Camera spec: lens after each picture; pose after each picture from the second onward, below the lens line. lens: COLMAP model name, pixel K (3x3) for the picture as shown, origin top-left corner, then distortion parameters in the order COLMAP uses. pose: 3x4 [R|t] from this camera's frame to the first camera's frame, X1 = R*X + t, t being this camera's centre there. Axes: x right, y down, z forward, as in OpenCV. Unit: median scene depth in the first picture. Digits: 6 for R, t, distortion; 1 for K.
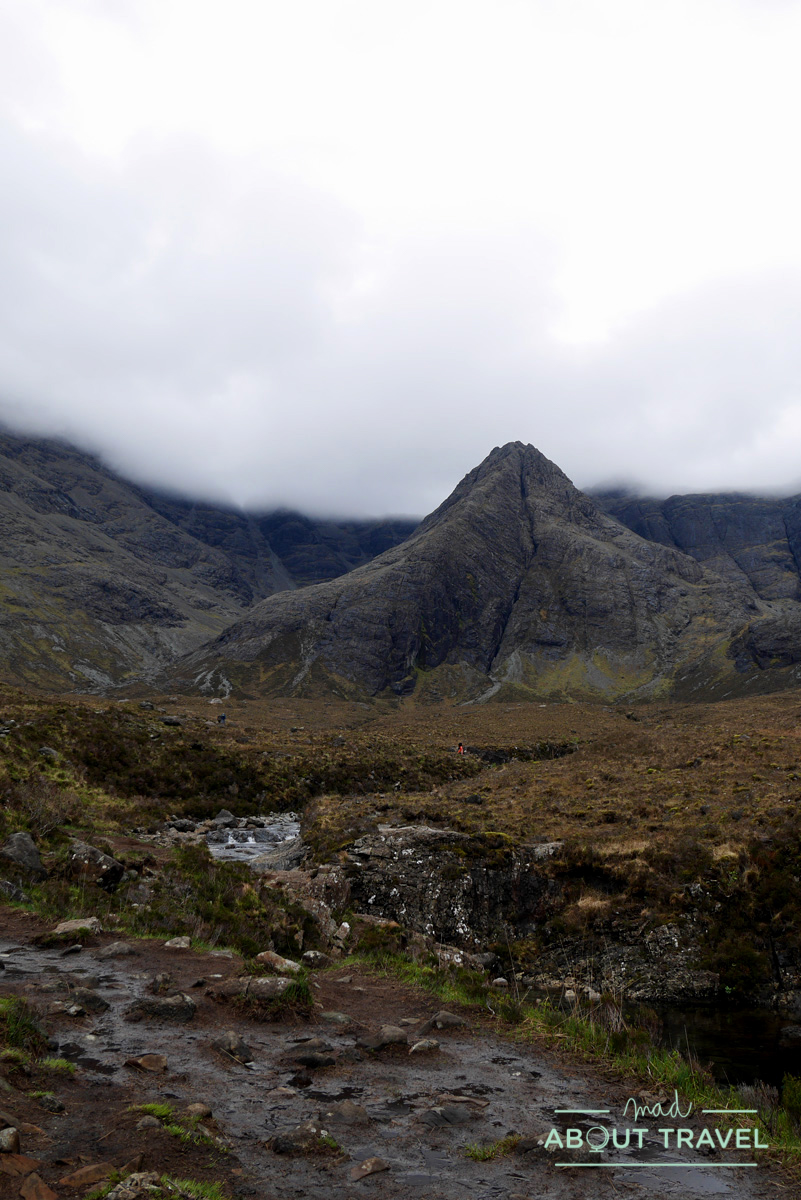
lens RADIAL K [[1116.1, 0, 400.0], [0, 1116.1, 599.1], [0, 0, 1]] dist [-0.003390, 0.000000]
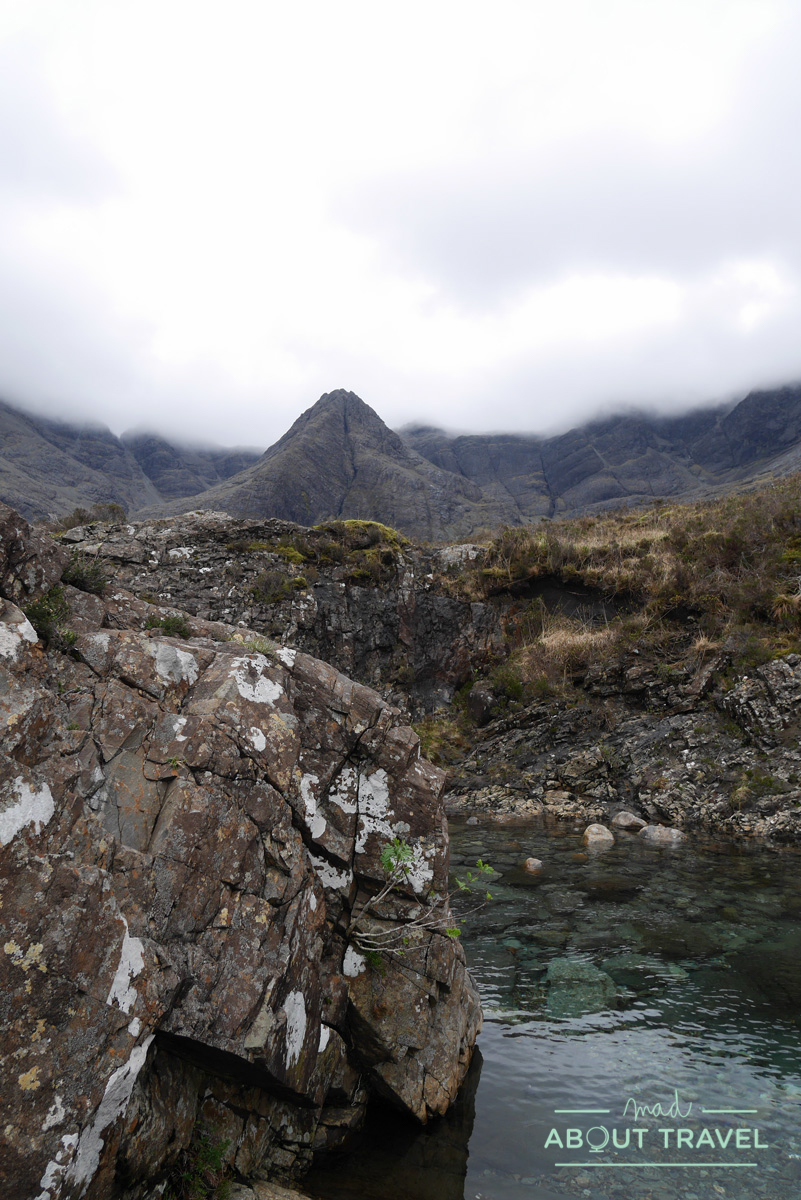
lens RADIAL K [[857.8, 0, 398.8], [0, 857.8, 605.9], [0, 0, 1]] dist [-0.077040, 0.033425]
pose [[0.985140, -0.007924, 0.171571, 0.000922], [-0.009735, 0.994753, 0.101839, 0.005458], [-0.171478, -0.101996, 0.979894, 0.016154]]
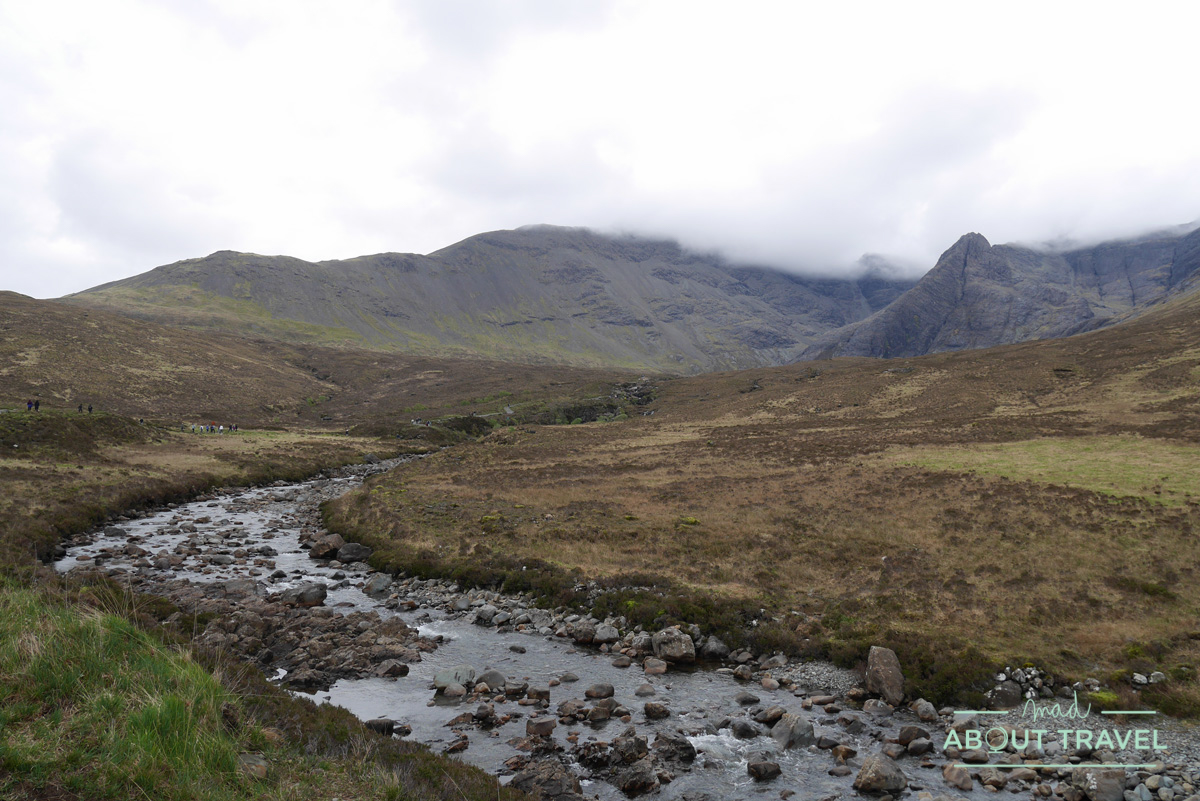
lens RADIAL K [[857.8, 0, 598.1], [0, 857.8, 401.3], [0, 0, 1]] dist [-0.077040, 0.033425]
pose [[0.867259, -0.036246, -0.496537, 0.297291], [0.091330, 0.992004, 0.087105, -0.049886], [0.489409, -0.120892, 0.863634, -0.635393]]
